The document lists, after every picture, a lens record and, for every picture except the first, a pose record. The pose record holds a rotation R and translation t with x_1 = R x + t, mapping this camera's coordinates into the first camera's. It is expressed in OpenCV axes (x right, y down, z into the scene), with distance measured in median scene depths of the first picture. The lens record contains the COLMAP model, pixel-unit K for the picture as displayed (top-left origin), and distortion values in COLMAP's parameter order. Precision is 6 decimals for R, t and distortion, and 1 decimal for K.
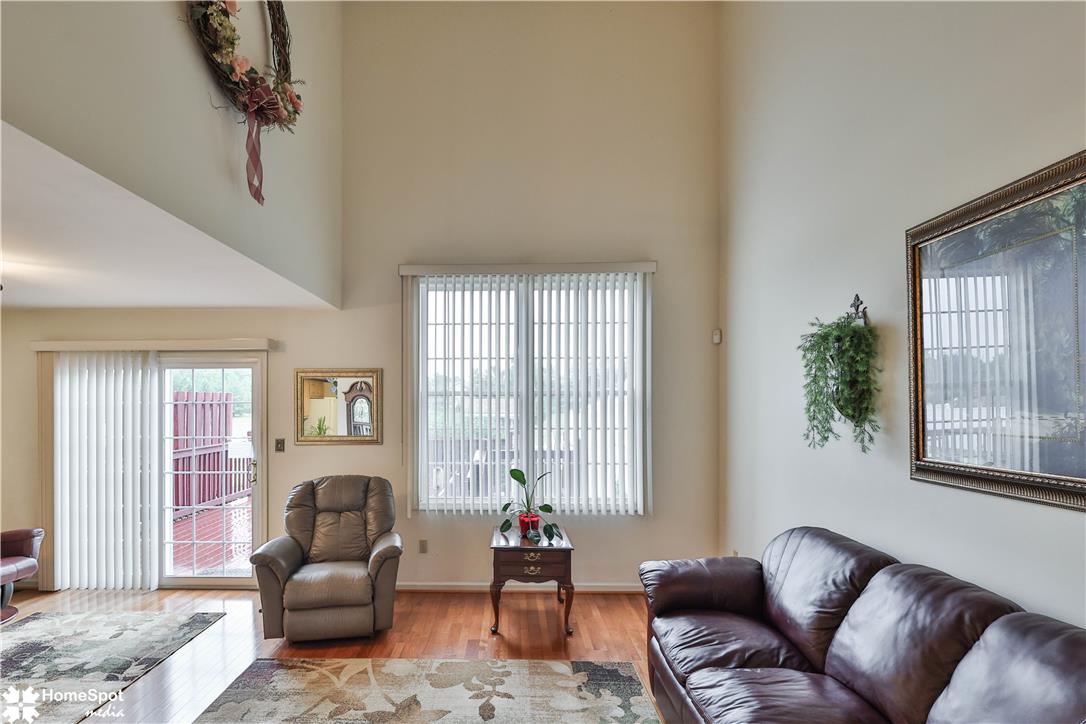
lens RADIAL K [[557.0, 0, 497.3], [0, 557.0, 404.6], [0, 0, 1]] dist [0.000522, -0.000388]
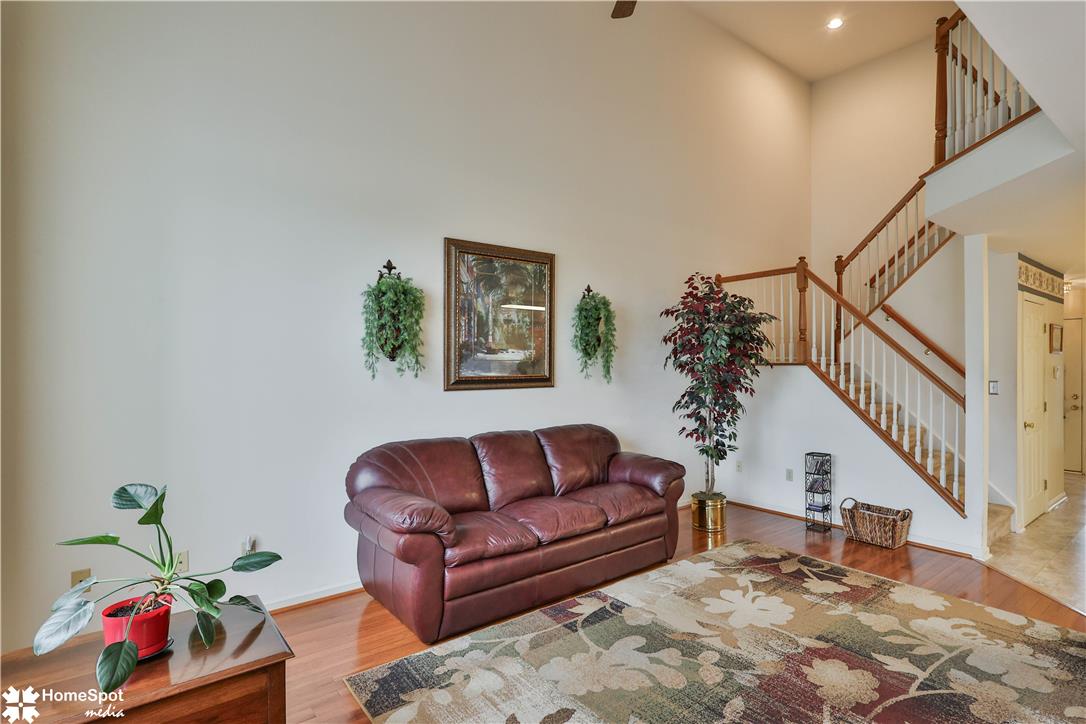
lens RADIAL K [[553.0, 0, 592.0], [0, 553.0, 361.3], [0, 0, 1]] dist [0.001333, -0.000398]
pose [[-0.664728, 0.006032, 0.747062, -0.495839], [0.001456, 0.999976, -0.006779, 0.039110], [-0.747084, -0.003418, -0.664720, 1.152968]]
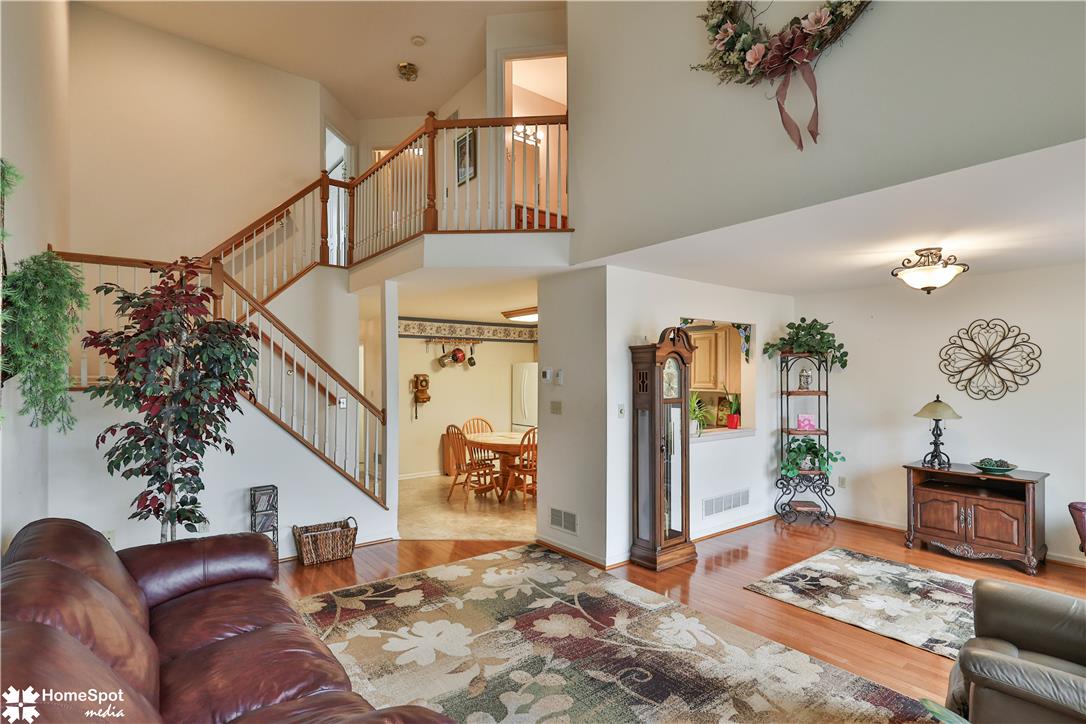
lens RADIAL K [[542.4, 0, 550.3], [0, 542.4, 371.1], [0, 0, 1]] dist [0.000562, 0.000207]
pose [[-0.769683, -0.003633, -0.638415, 0.396866], [0.001169, 0.999974, -0.007100, 0.014149], [0.638425, -0.006211, -0.769659, 1.146796]]
